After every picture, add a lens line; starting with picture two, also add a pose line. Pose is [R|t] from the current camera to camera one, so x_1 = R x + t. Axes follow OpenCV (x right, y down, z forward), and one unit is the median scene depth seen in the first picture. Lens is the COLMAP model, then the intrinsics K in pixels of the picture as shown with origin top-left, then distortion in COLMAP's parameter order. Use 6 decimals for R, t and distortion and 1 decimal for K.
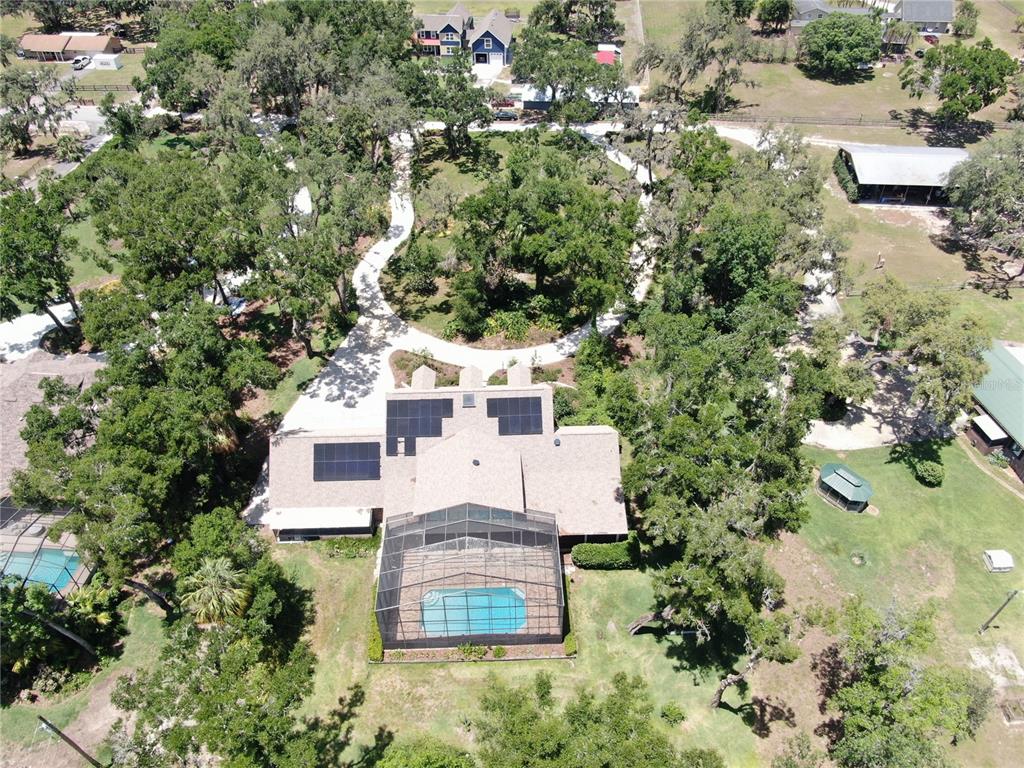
lens RADIAL K [[722.3, 0, 511.2], [0, 722.3, 381.1], [0, 0, 1]] dist [0.001296, 0.001795]
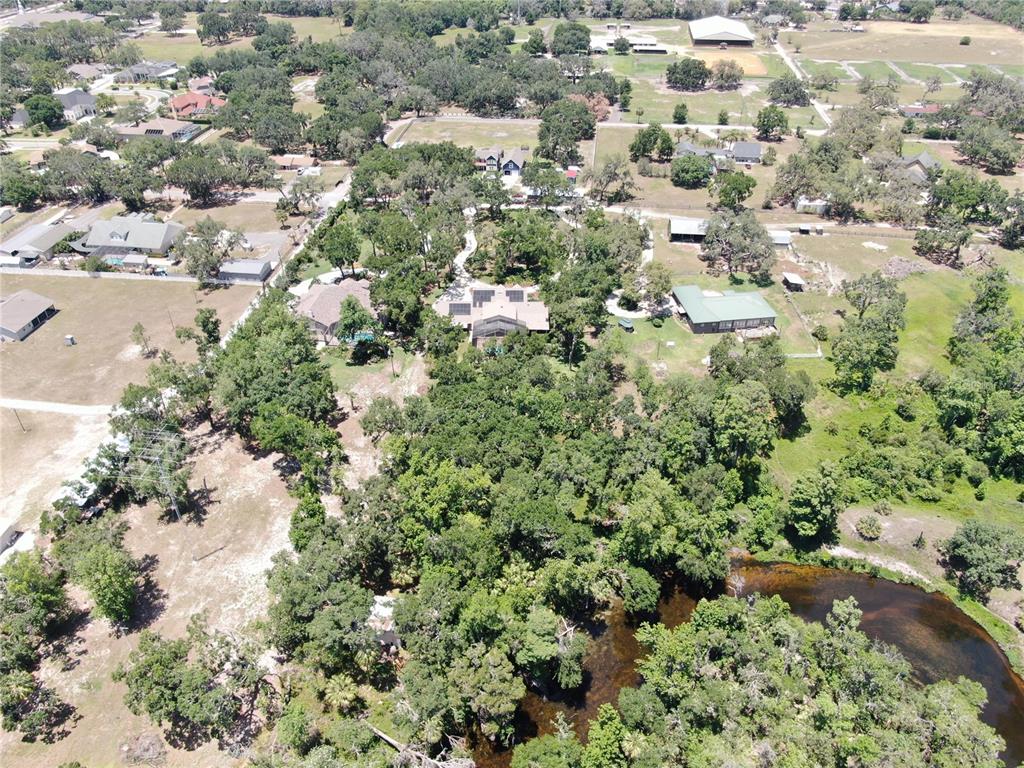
lens RADIAL K [[722.3, 0, 512.4], [0, 722.3, 386.0], [0, 0, 1]] dist [0.001296, 0.001795]
pose [[0.999375, 0.025050, -0.024950, 0.052420], [-0.027492, 0.994312, -0.102900, 0.479735], [0.022231, 0.103521, 0.994379, -1.296775]]
